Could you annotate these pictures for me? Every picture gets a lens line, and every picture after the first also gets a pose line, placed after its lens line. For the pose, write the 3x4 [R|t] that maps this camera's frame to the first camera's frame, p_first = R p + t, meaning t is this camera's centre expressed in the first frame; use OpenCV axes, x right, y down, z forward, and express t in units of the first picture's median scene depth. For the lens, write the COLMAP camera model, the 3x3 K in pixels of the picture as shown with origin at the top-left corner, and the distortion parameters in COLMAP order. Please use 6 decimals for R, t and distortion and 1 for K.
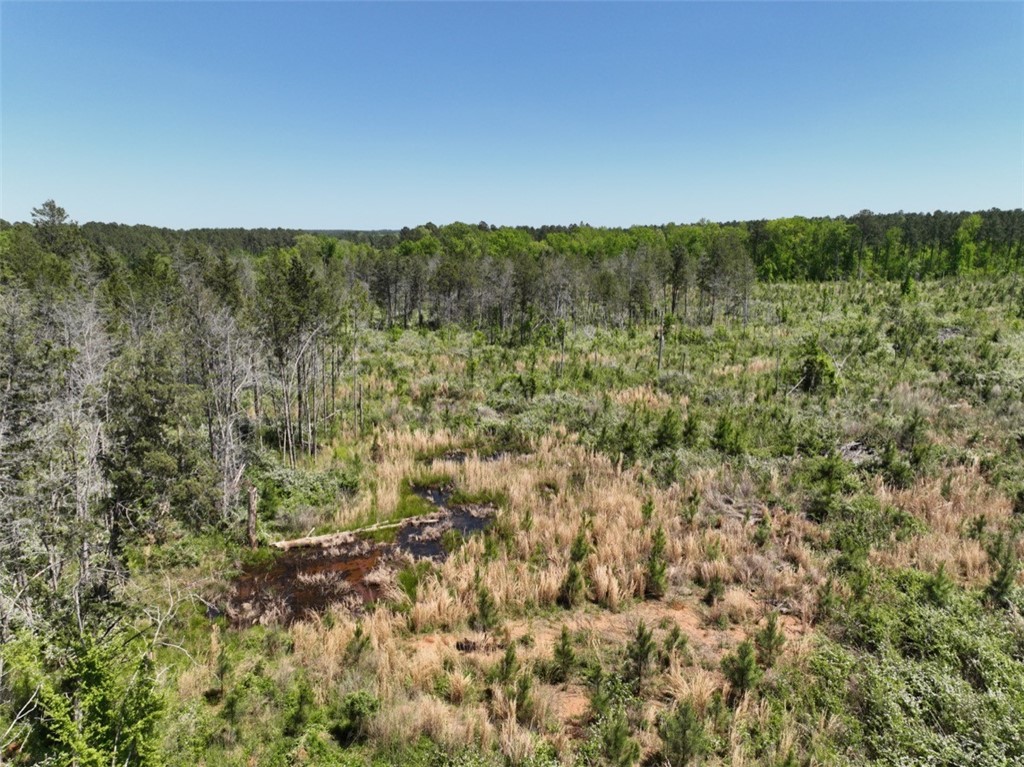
lens RADIAL K [[712.7, 0, 512.1], [0, 712.7, 382.9], [0, 0, 1]] dist [0.005405, 0.002543]
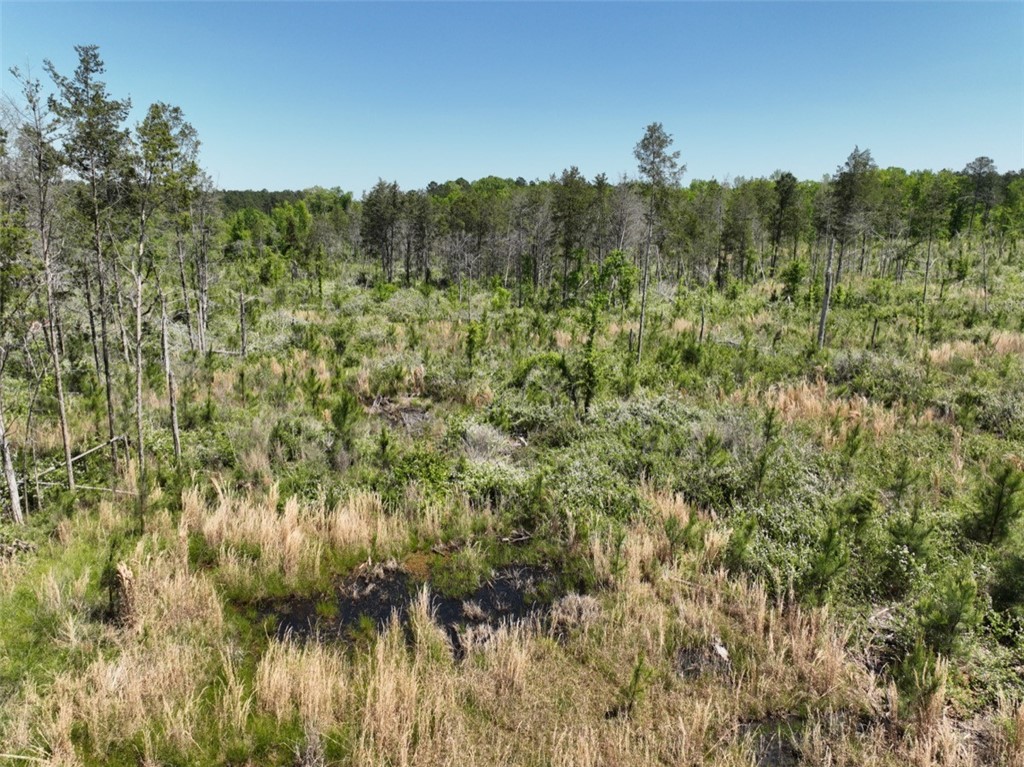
lens RADIAL K [[712.7, 0, 512.8], [0, 712.7, 385.6], [0, 0, 1]] dist [0.005405, 0.002543]
pose [[0.998436, 0.017049, -0.053245, 0.000686], [-0.014997, 0.999138, 0.038698, -0.001921], [0.053859, -0.037839, 0.997831, 0.111857]]
